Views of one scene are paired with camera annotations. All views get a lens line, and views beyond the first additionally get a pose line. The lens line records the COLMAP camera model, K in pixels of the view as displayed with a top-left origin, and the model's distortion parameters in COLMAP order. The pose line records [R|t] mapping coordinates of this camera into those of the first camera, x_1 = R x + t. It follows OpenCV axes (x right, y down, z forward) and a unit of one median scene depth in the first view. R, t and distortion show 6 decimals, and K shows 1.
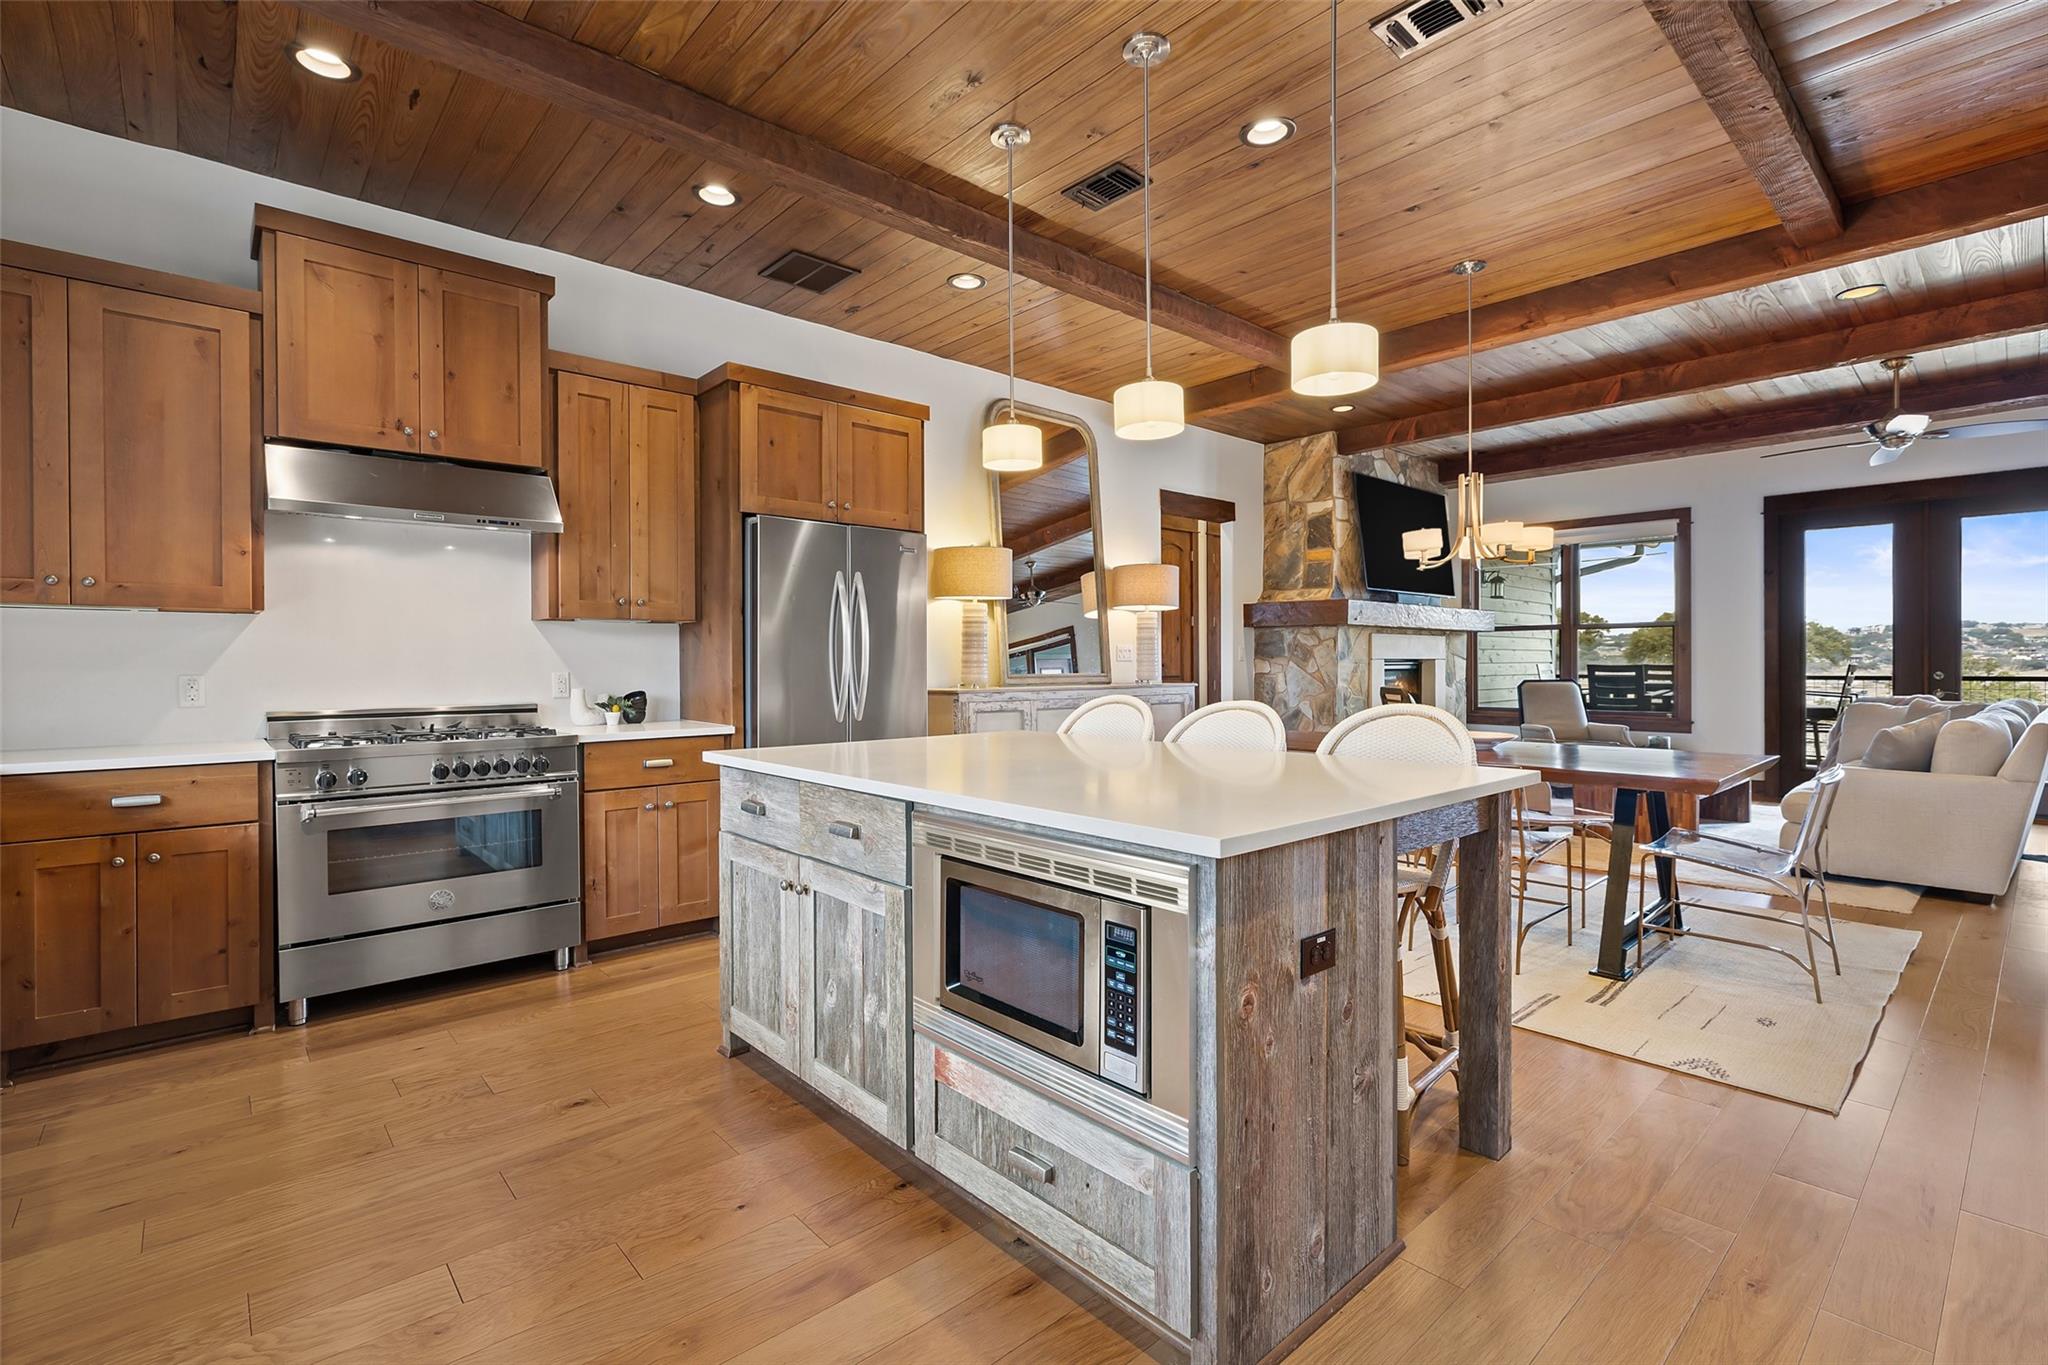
lens RADIAL K [[928.2, 0, 1025.2], [0, 928.2, 668.2], [0, 0, 1]] dist [-0.003662, 0.000020]
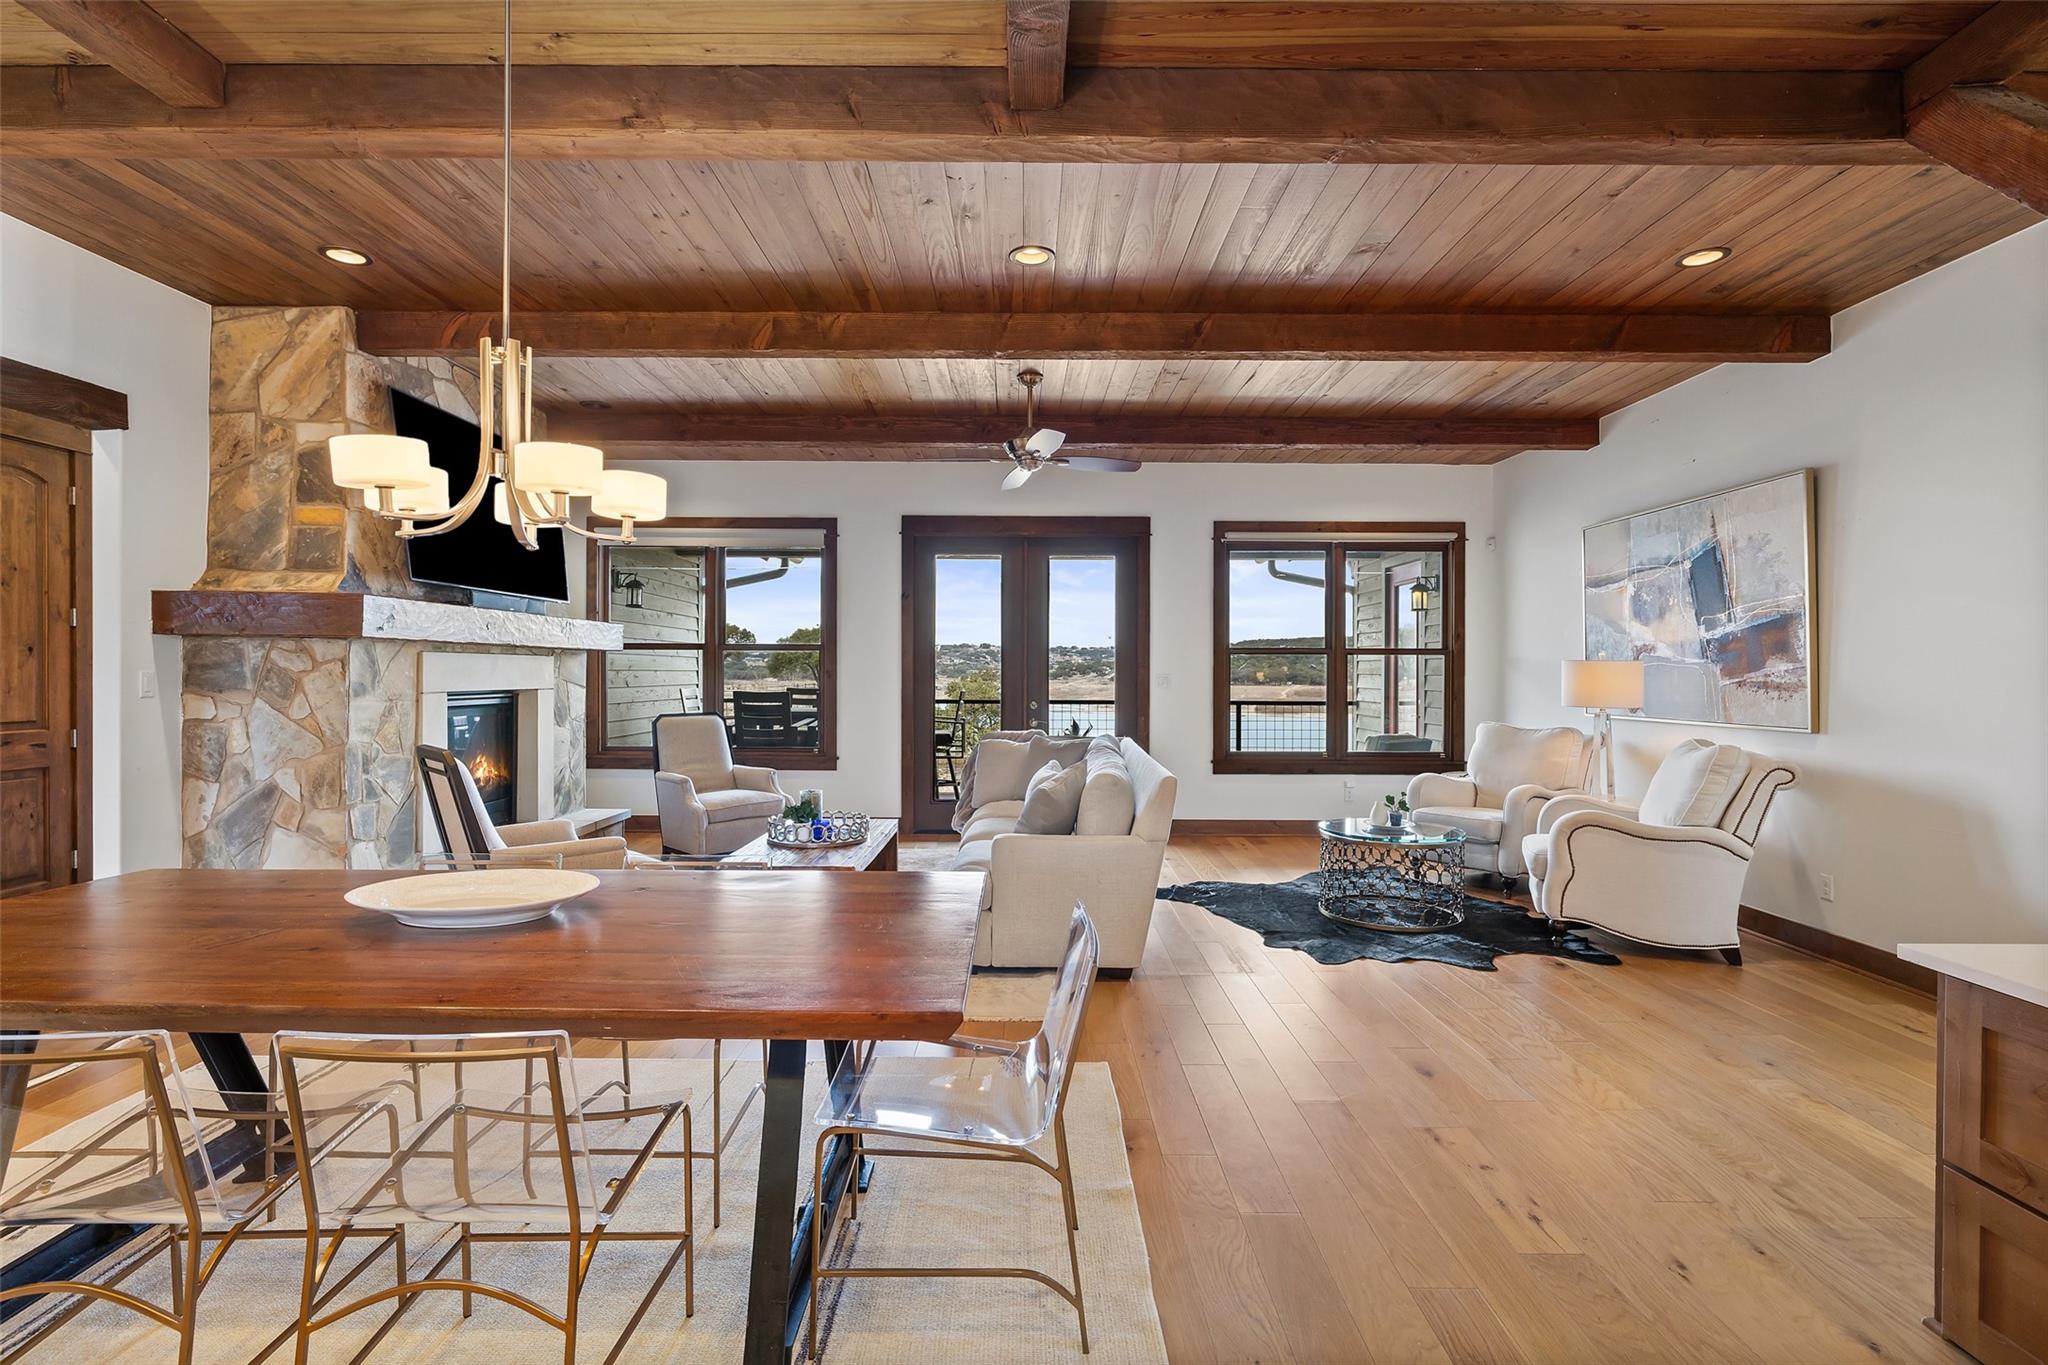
lens RADIAL K [[968.9, 0, 1023.8], [0, 968.9, 679.2], [0, 0, 1]] dist [-0.006130, 0.002807]
pose [[0.672344, 0.002639, 0.740234, 0.163743], [-0.004372, 0.999990, 0.000406, -0.021154], [-0.740226, -0.003509, 0.672349, 0.262548]]
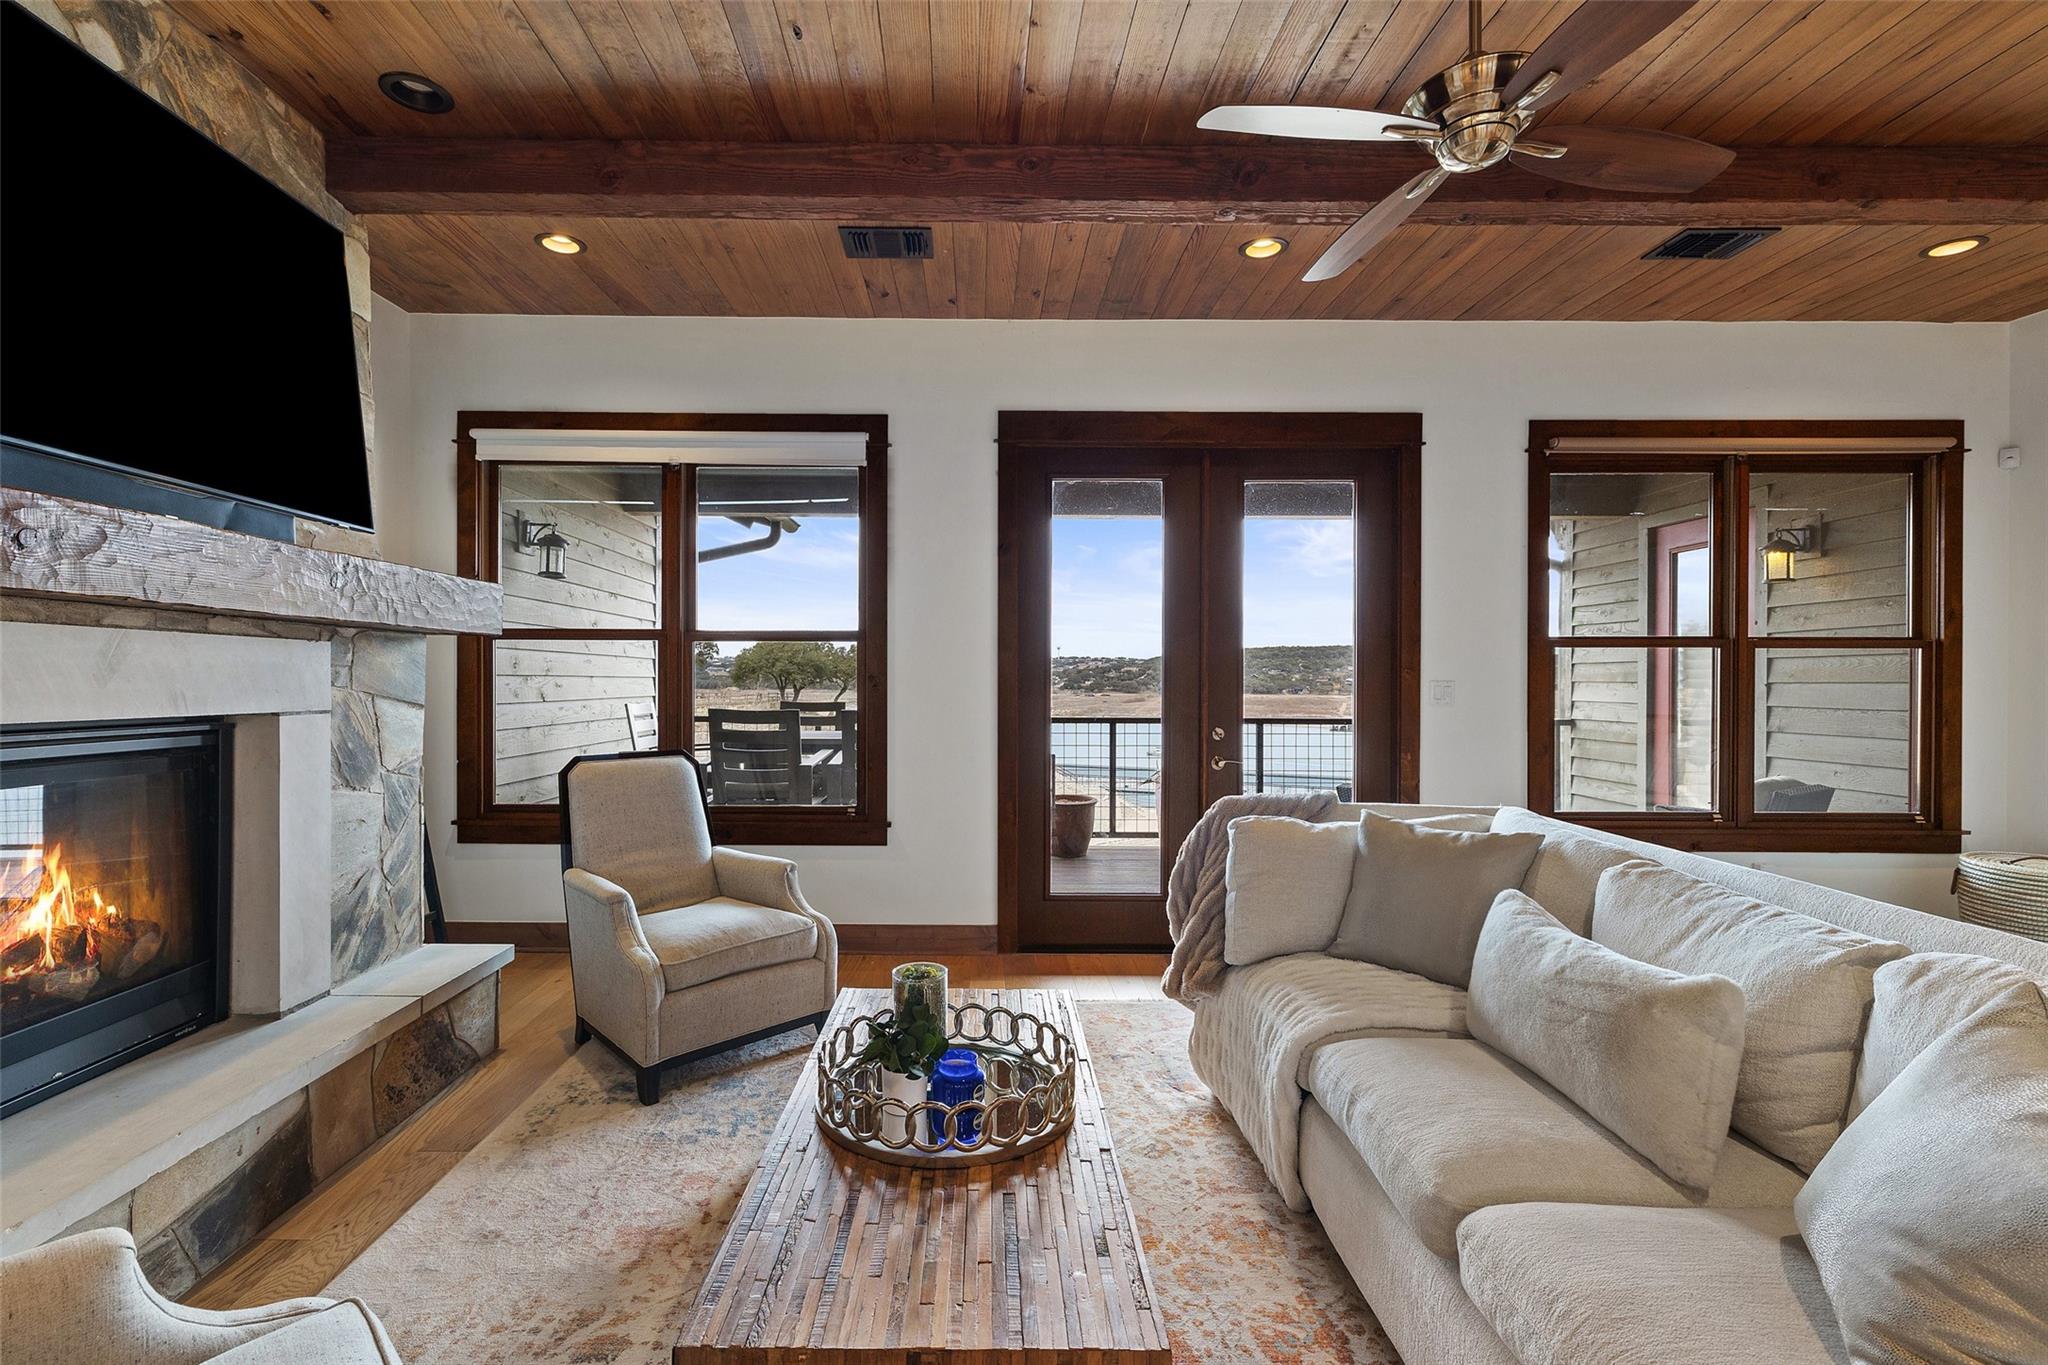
lens RADIAL K [[930.2, 0, 982.2], [0, 930.2, 683.8], [0, 0, 1]] dist [0.006970, 0.000535]
pose [[0.668170, 0.005741, 0.743986, 0.404454], [-0.003991, 0.999983, -0.004132, -0.021320], [-0.743998, -0.000209, 0.668182, 0.678199]]
